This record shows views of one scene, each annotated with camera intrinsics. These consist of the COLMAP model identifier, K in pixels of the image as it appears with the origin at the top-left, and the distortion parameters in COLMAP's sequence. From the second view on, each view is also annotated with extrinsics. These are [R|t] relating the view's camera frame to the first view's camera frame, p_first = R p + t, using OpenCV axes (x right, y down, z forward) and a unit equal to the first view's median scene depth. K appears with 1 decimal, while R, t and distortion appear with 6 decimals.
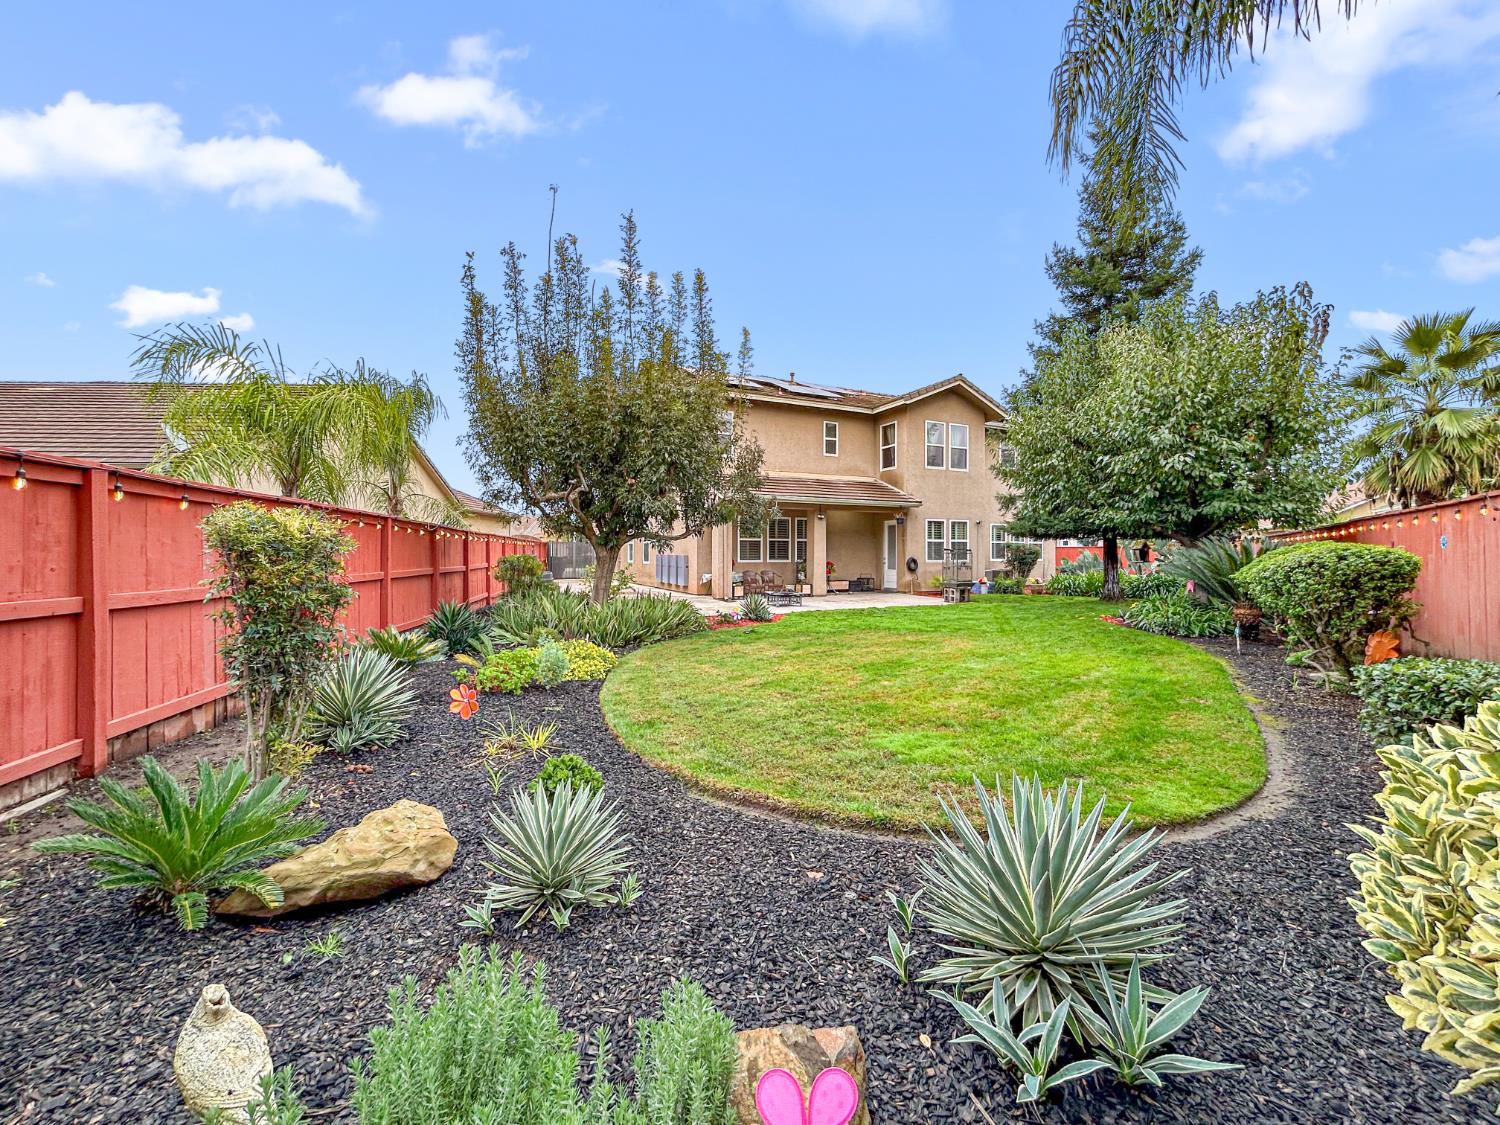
lens RADIAL K [[606.0, 0, 751.2], [0, 606.0, 548.6], [0, 0, 1]] dist [-0.008446, 0.007230]
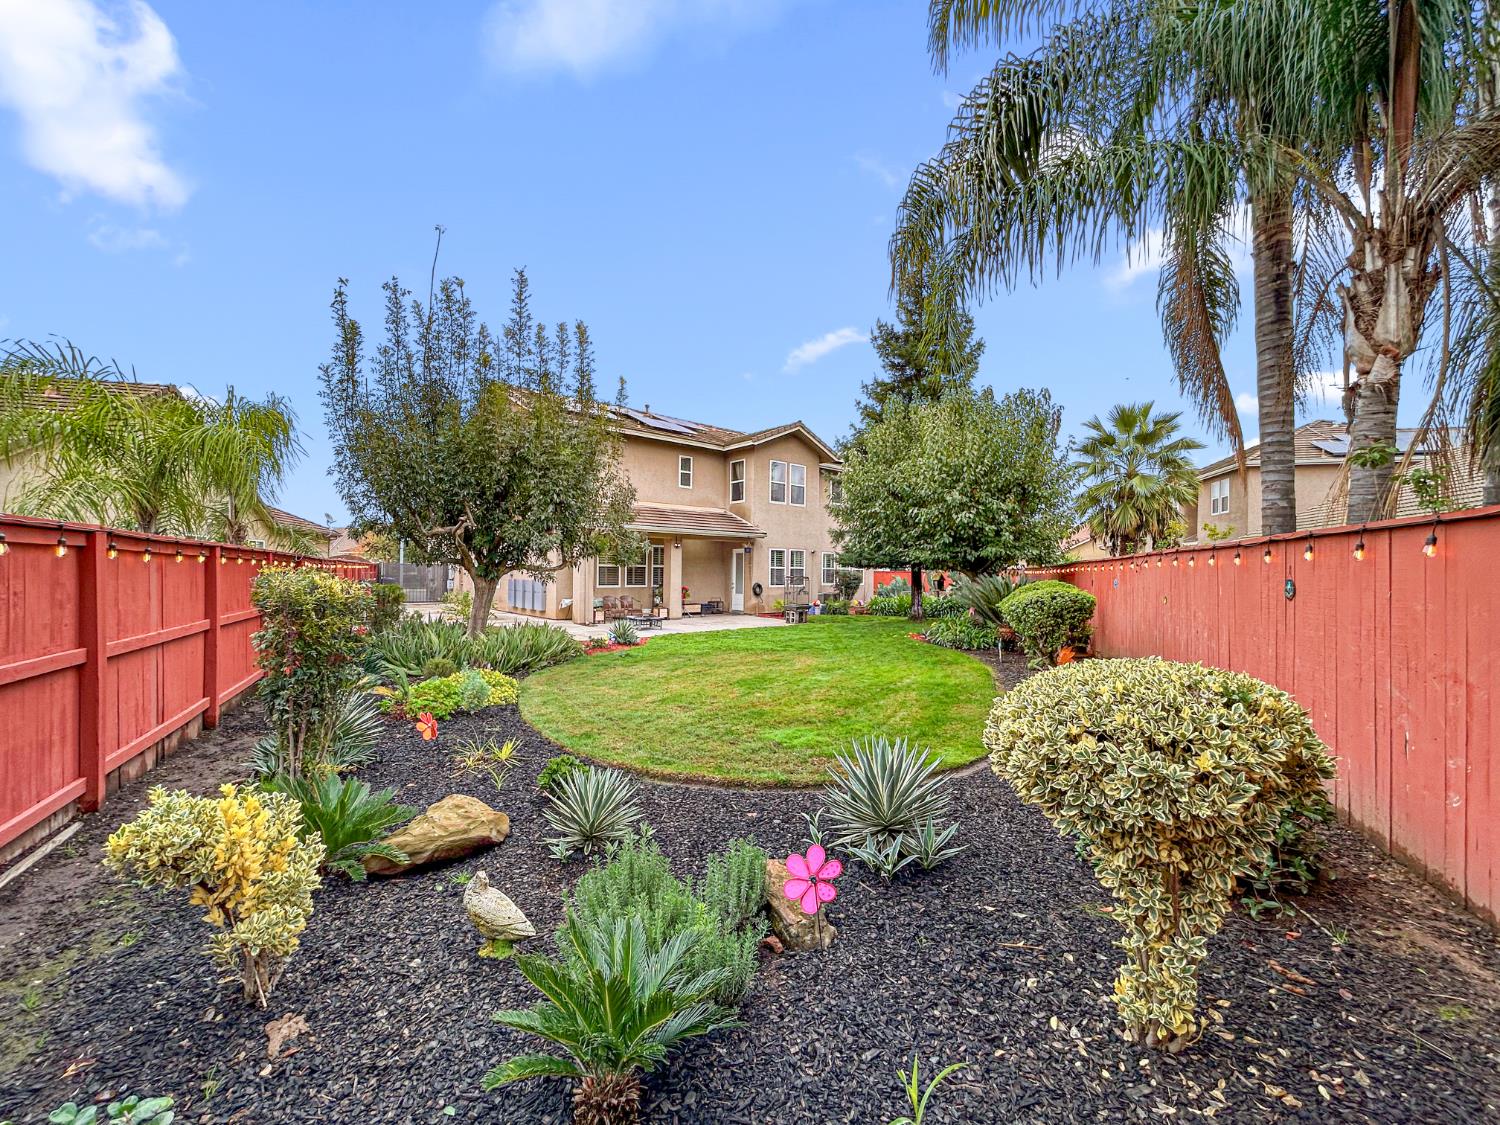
lens RADIAL K [[605.0, 0, 754.6], [0, 605.0, 574.4], [0, 0, 1]] dist [0.005125, 0.000424]
pose [[0.962096, 0.007171, 0.272618, -0.054239], [-0.010695, 0.999877, 0.011443, -0.017796], [-0.272503, -0.013925, 0.962054, -0.086496]]
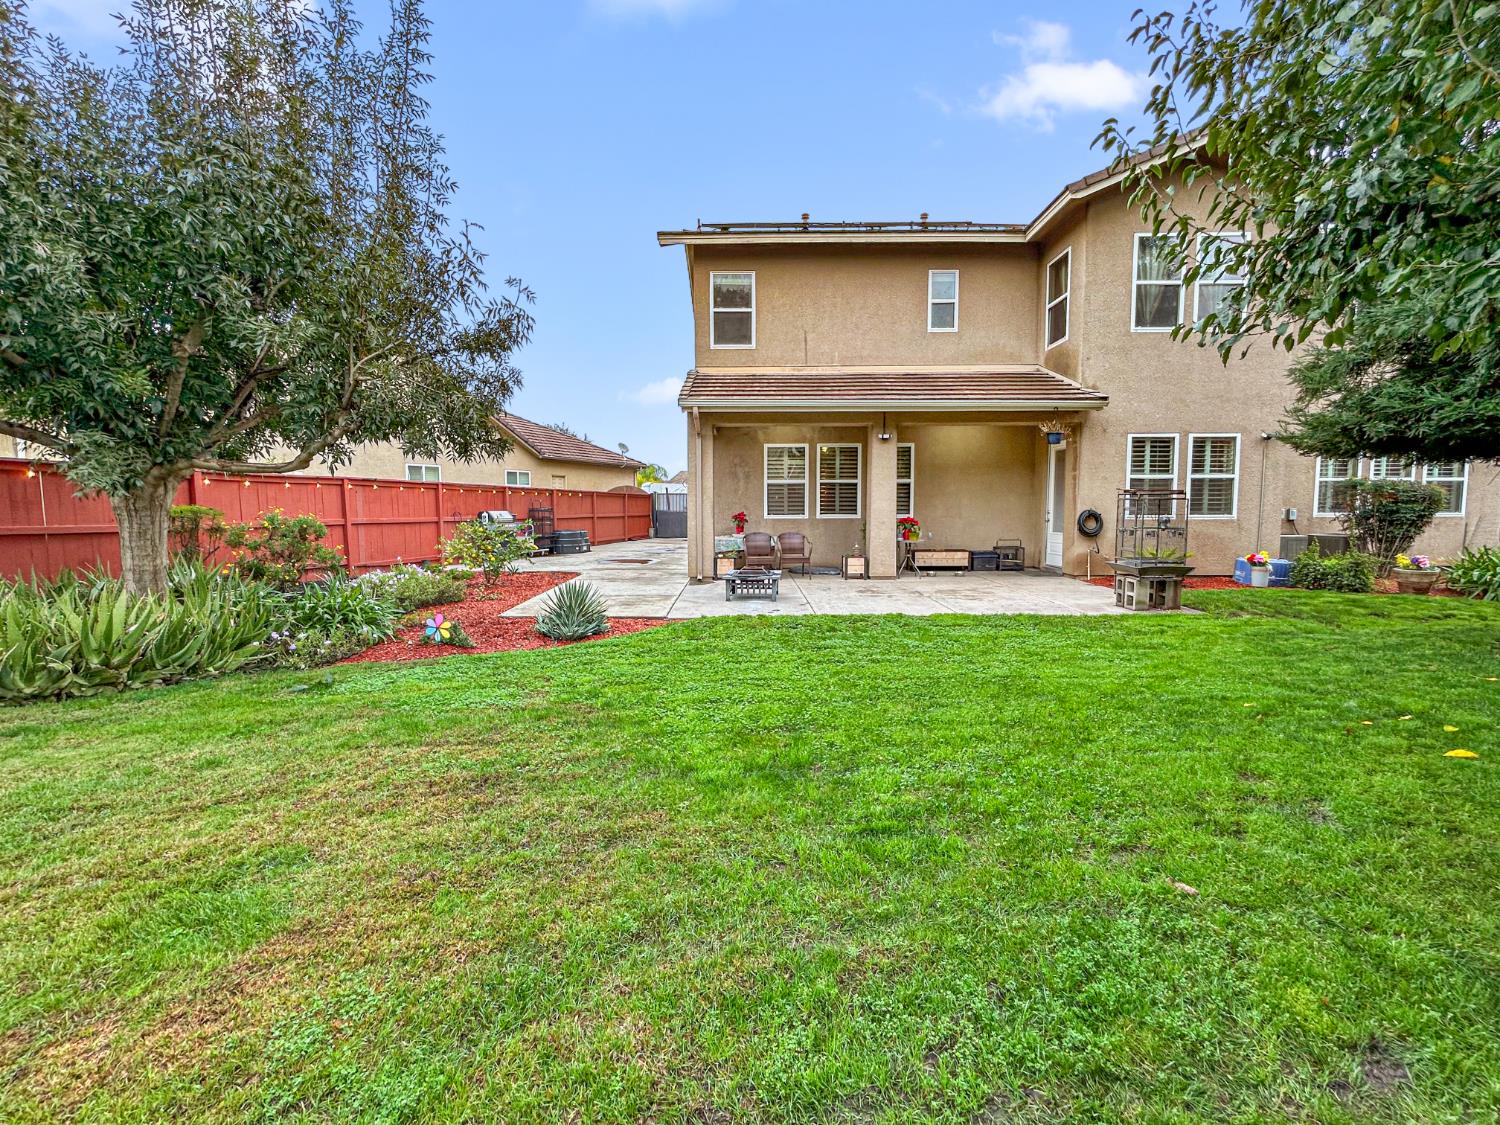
lens RADIAL K [[631.7, 0, 750.0], [0, 631.7, 562.5], [0, 0, 1]] dist [-0.001277, -0.000032]
pose [[0.900872, 0.032045, -0.432901, 0.309029], [0.008564, 0.995765, 0.091532, 0.009402], [0.434001, -0.086166, 0.896783, 0.498668]]
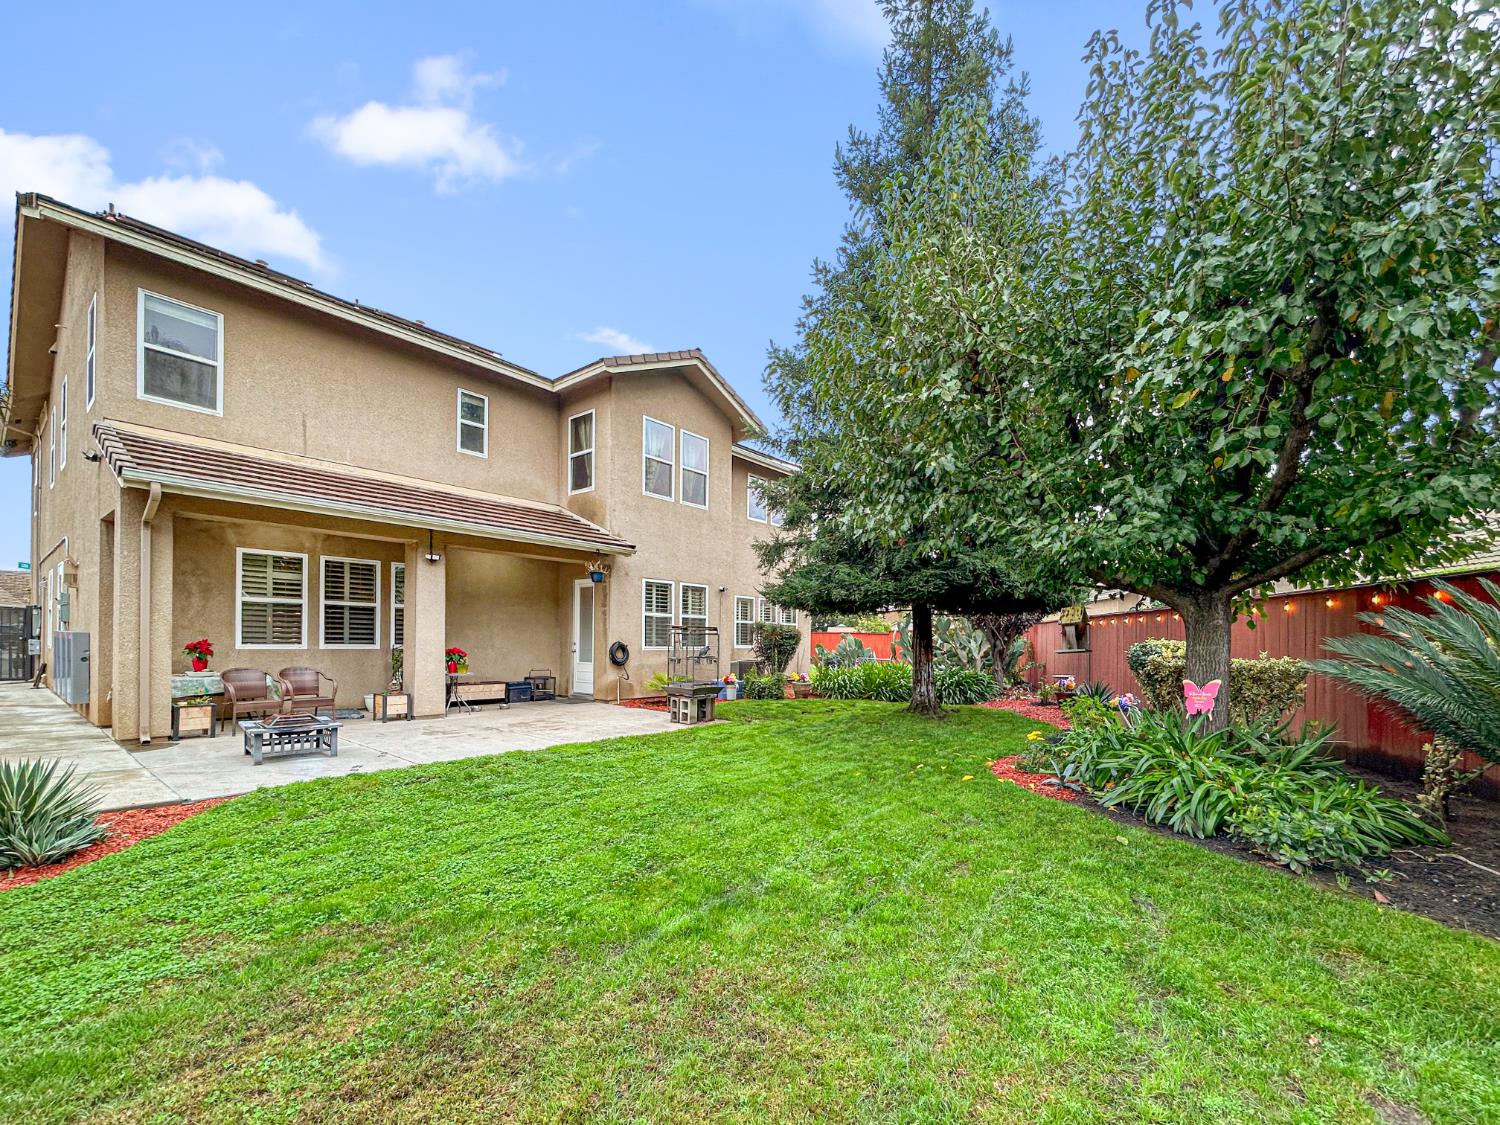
lens RADIAL K [[644.8, 0, 758.0], [0, 644.8, 646.6], [0, 0, 1]] dist [0.000257, -0.000021]
pose [[0.902462, 0.004328, 0.430749, 0.152624], [-0.012577, 0.999788, 0.016306, 0.009242], [-0.430587, -0.020133, 0.902325, 0.487008]]
